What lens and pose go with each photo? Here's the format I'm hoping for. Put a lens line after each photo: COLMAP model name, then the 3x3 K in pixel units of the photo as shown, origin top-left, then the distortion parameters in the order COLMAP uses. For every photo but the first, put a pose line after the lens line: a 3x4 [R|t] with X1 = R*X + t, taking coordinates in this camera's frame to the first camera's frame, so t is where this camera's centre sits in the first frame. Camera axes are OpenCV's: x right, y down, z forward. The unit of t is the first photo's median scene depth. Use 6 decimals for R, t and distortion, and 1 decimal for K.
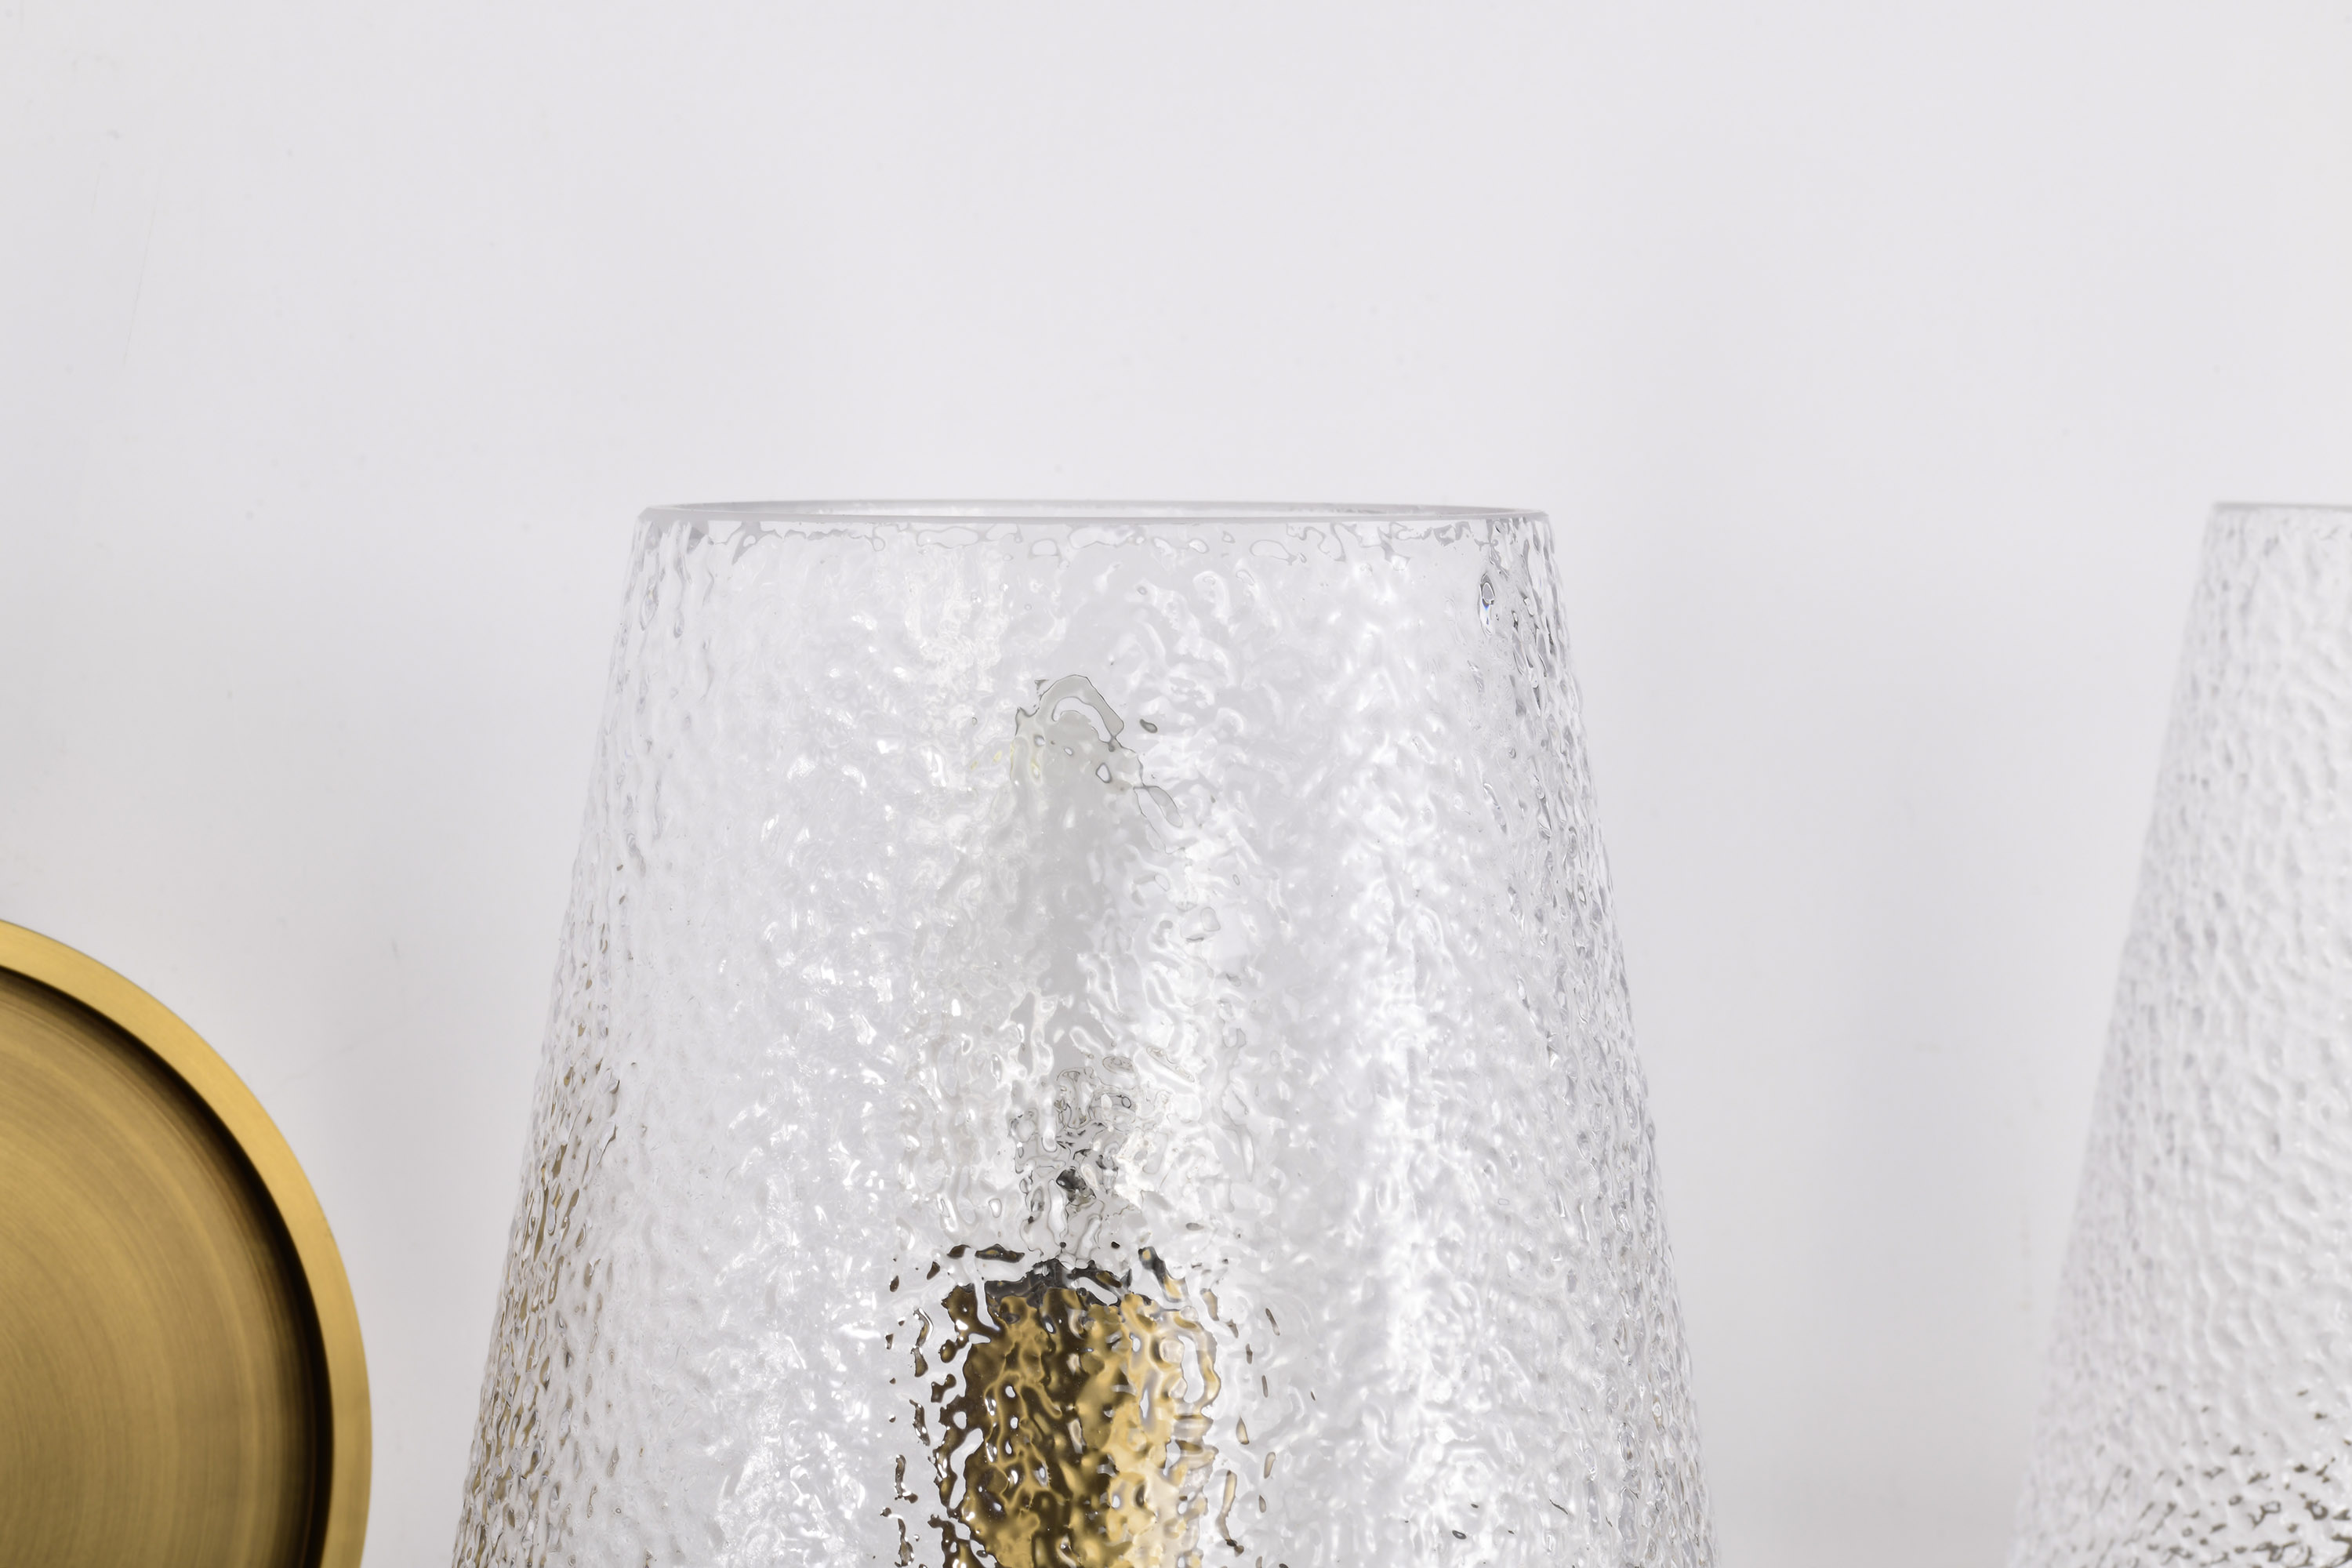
lens RADIAL K [[6776.4, 0, 1176.0], [0, 6776.4, 784.0], [0, 0, 1]] dist [-0.069225, -0.657327]
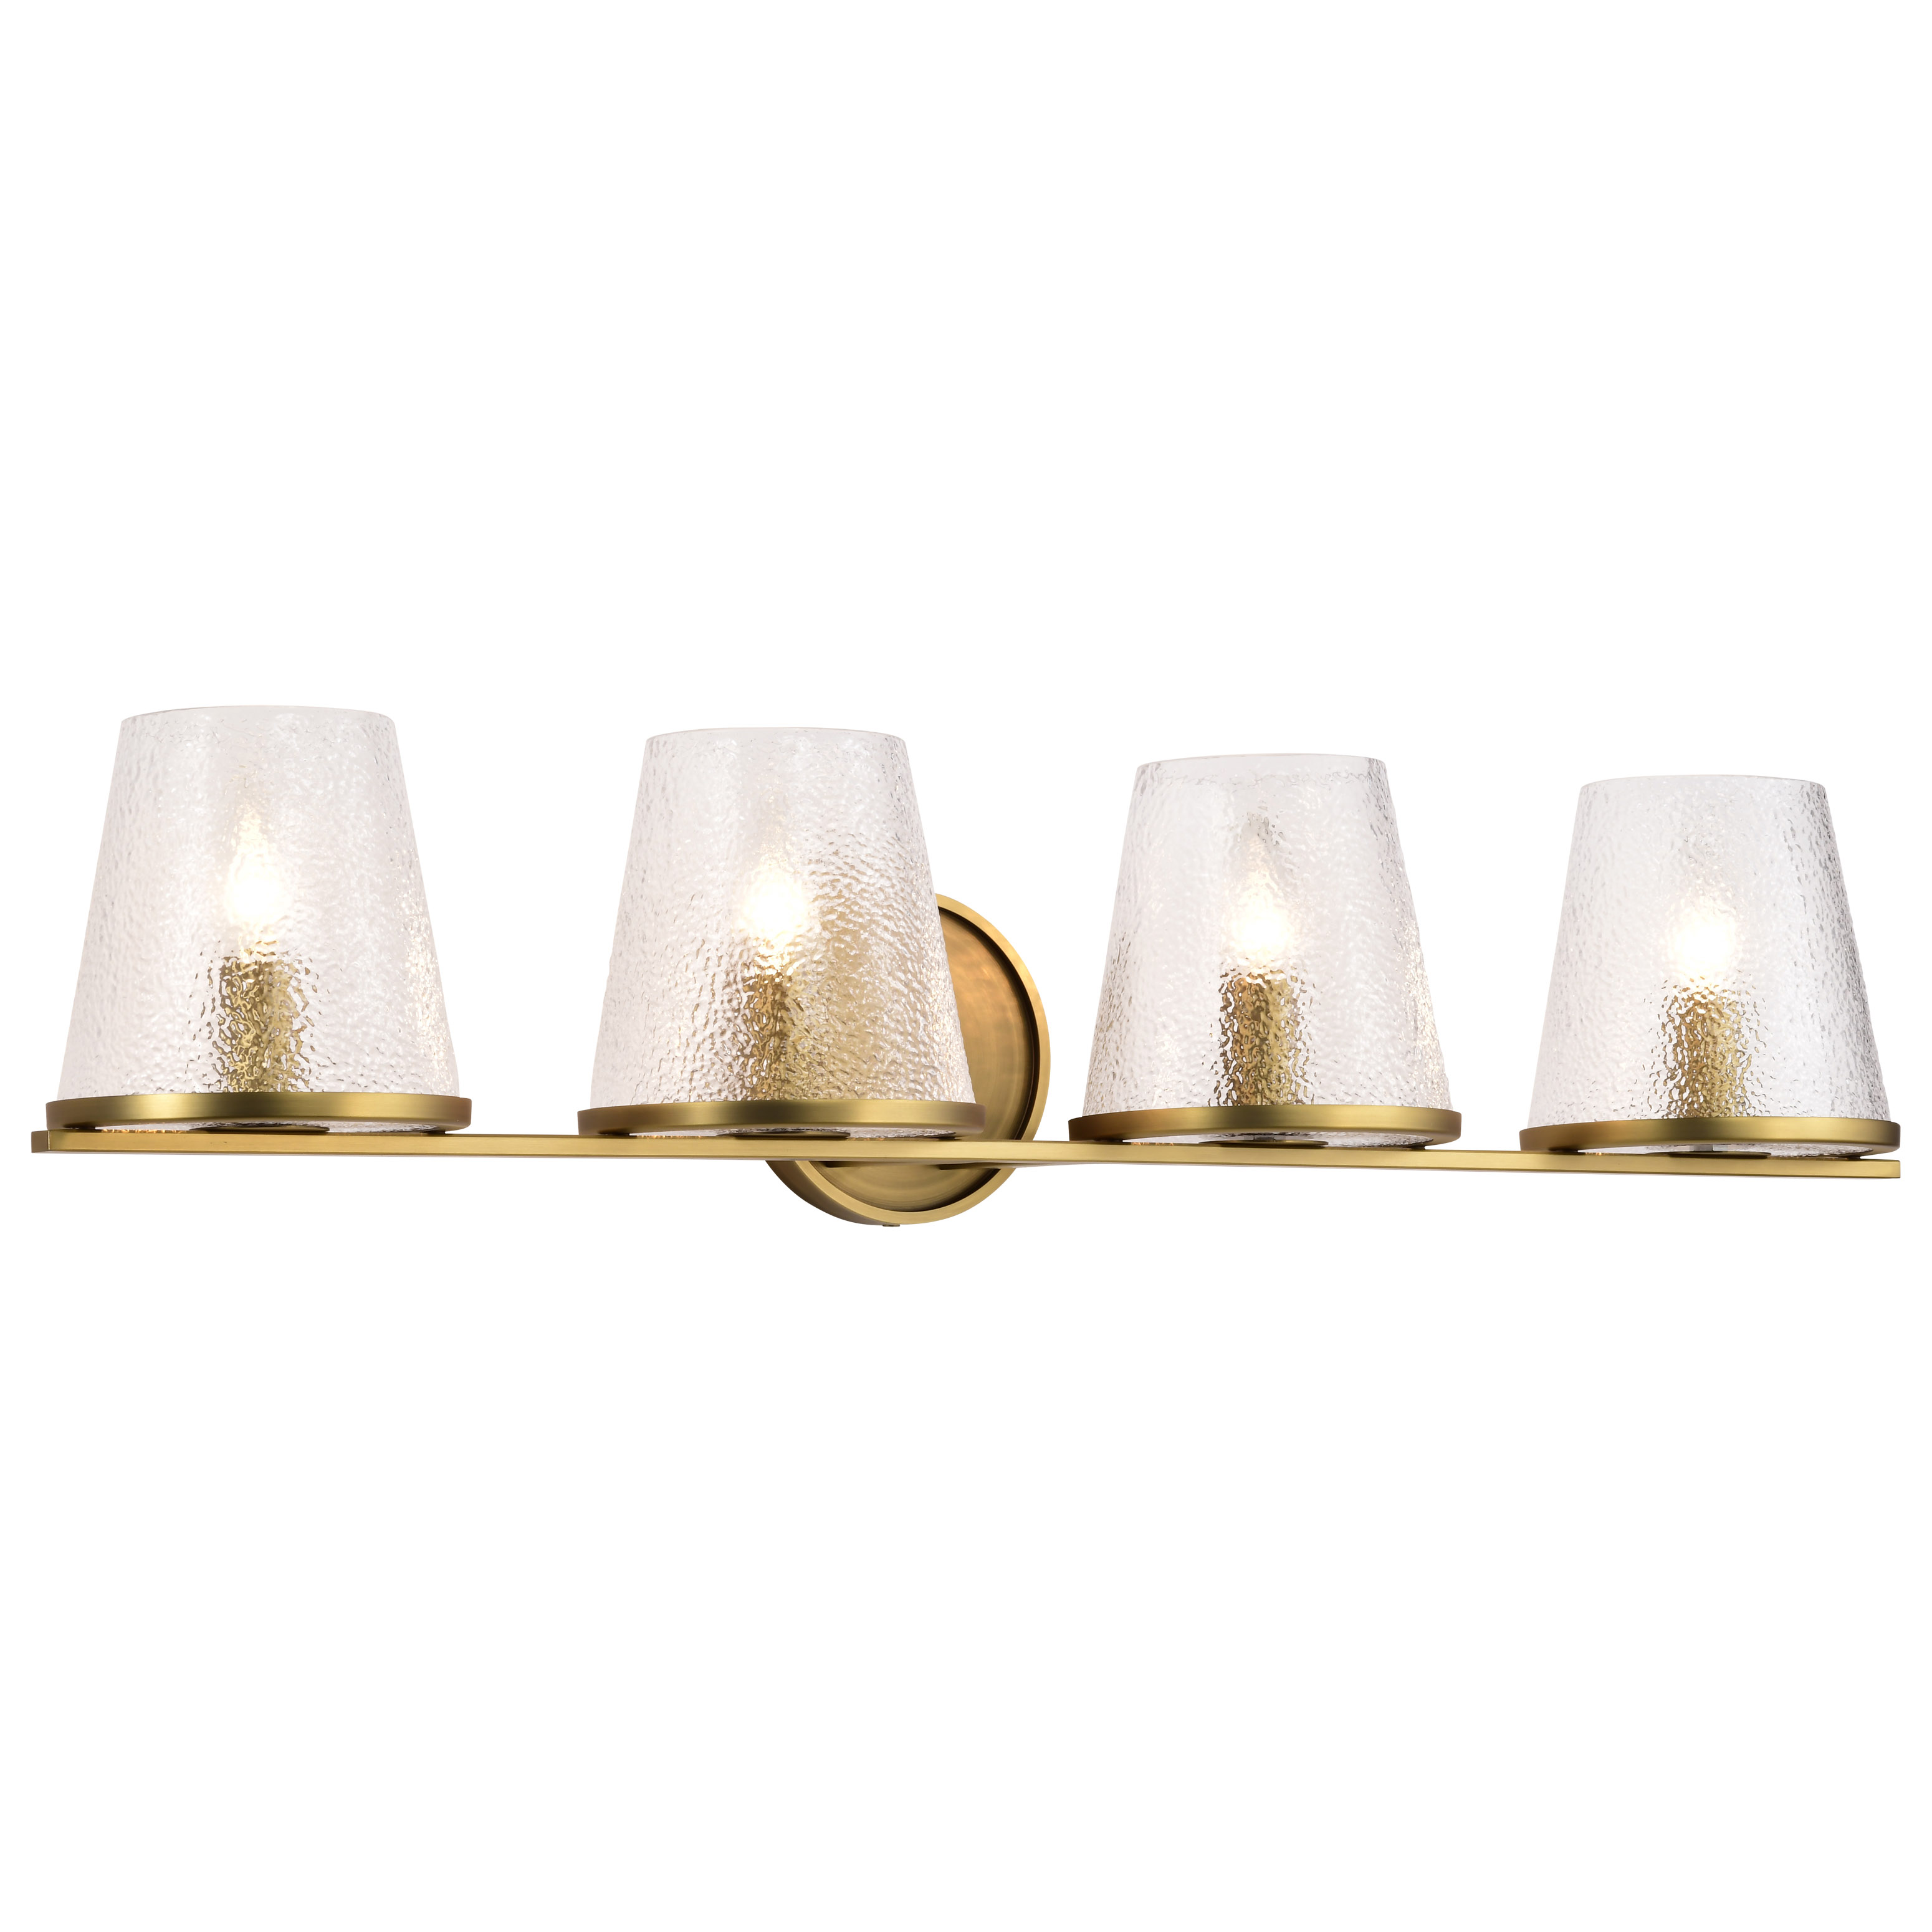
lens RADIAL K [[9438.7, 0, 966.0], [0, 9438.7, 966.0], [0, 0, 1]] dist [0.020255, -3.129265]
pose [[0.999623, -0.013307, 0.023996, -0.277702], [0.017425, 0.983414, -0.180535, 0.922609], [-0.021196, 0.180886, 0.983276, -3.741714]]
